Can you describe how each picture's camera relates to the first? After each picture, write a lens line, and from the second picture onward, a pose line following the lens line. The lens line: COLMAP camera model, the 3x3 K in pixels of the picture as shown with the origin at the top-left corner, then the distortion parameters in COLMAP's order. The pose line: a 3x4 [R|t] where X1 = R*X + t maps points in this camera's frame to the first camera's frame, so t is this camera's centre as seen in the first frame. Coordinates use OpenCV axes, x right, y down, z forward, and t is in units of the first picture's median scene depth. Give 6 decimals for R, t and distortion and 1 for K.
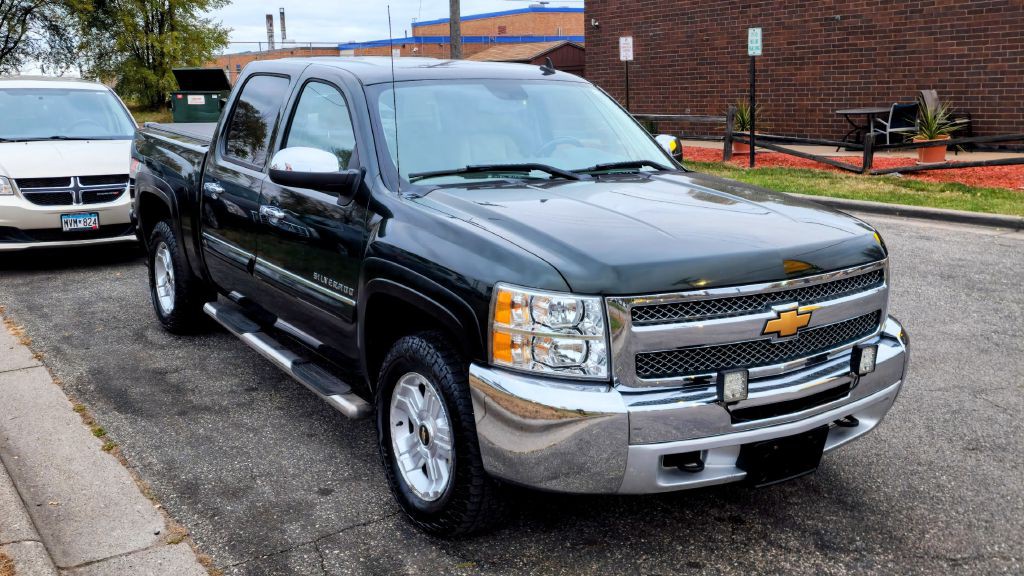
lens RADIAL K [[989.5, 0, 466.4], [0, 989.5, 289.3], [0, 0, 1]] dist [0.075887, 0.000000]
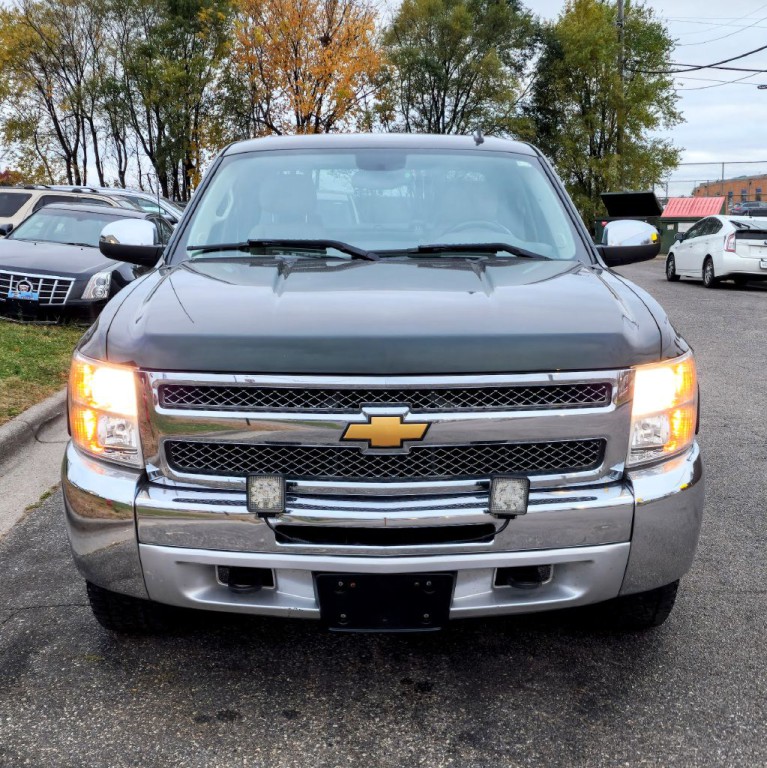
lens RADIAL K [[1089.1, 0, 367.2], [0, 1089.1, 435.6], [0, 0, 1]] dist [0.047685, 0.000000]
pose [[0.855619, 0.108623, -0.506080, 0.580124], [-0.110775, 0.993507, 0.025957, 0.012879], [0.505613, 0.033852, 0.862096, 0.200782]]
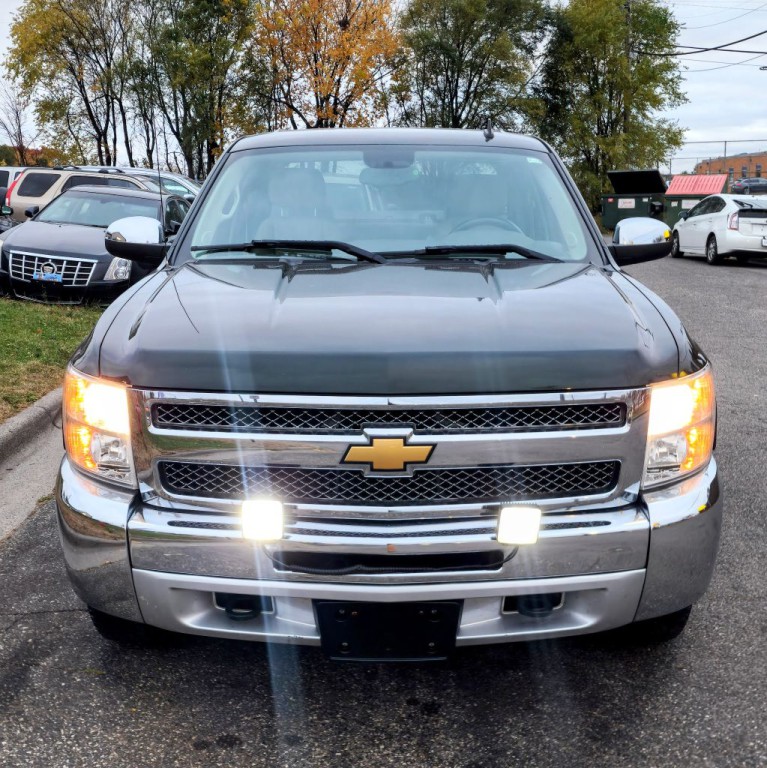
lens RADIAL K [[1037.0, 0, 382.5], [0, 1037.0, 419.9], [0, 0, 1]] dist [0.039921, 0.000000]
pose [[0.854712, 0.115267, -0.506143, 0.552761], [-0.108296, 0.993175, 0.043305, -0.018965], [0.507680, 0.017800, 0.861362, 0.258310]]
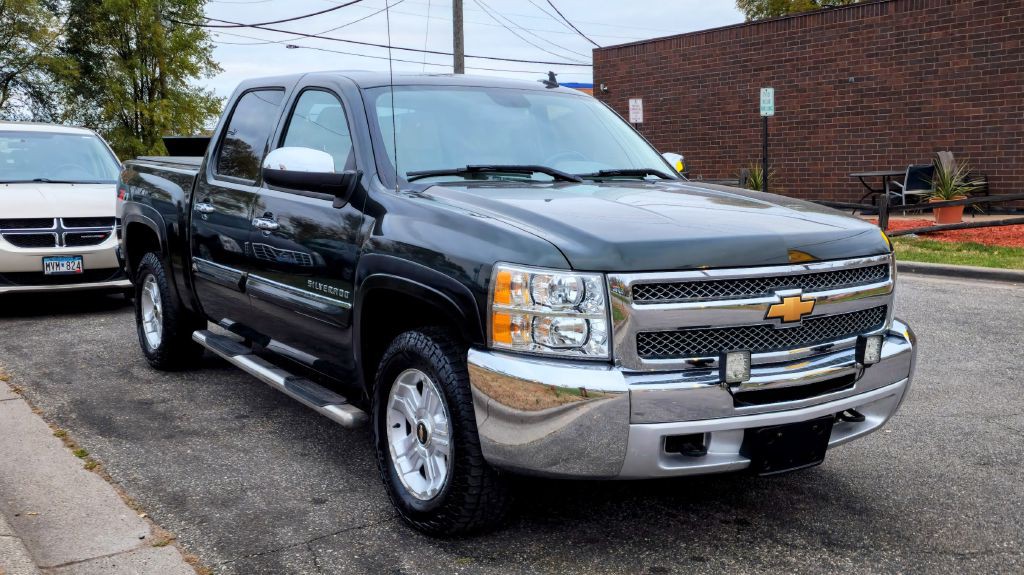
lens RADIAL K [[1039.5, 0, 494.9], [0, 1039.5, 339.4], [0, 0, 1]] dist [0.081851, 0.000000]
pose [[0.999747, 0.001074, 0.022474, 0.005241], [-0.000272, 0.999364, -0.035651, 0.078866], [-0.022498, 0.035636, 0.999112, -0.018333]]
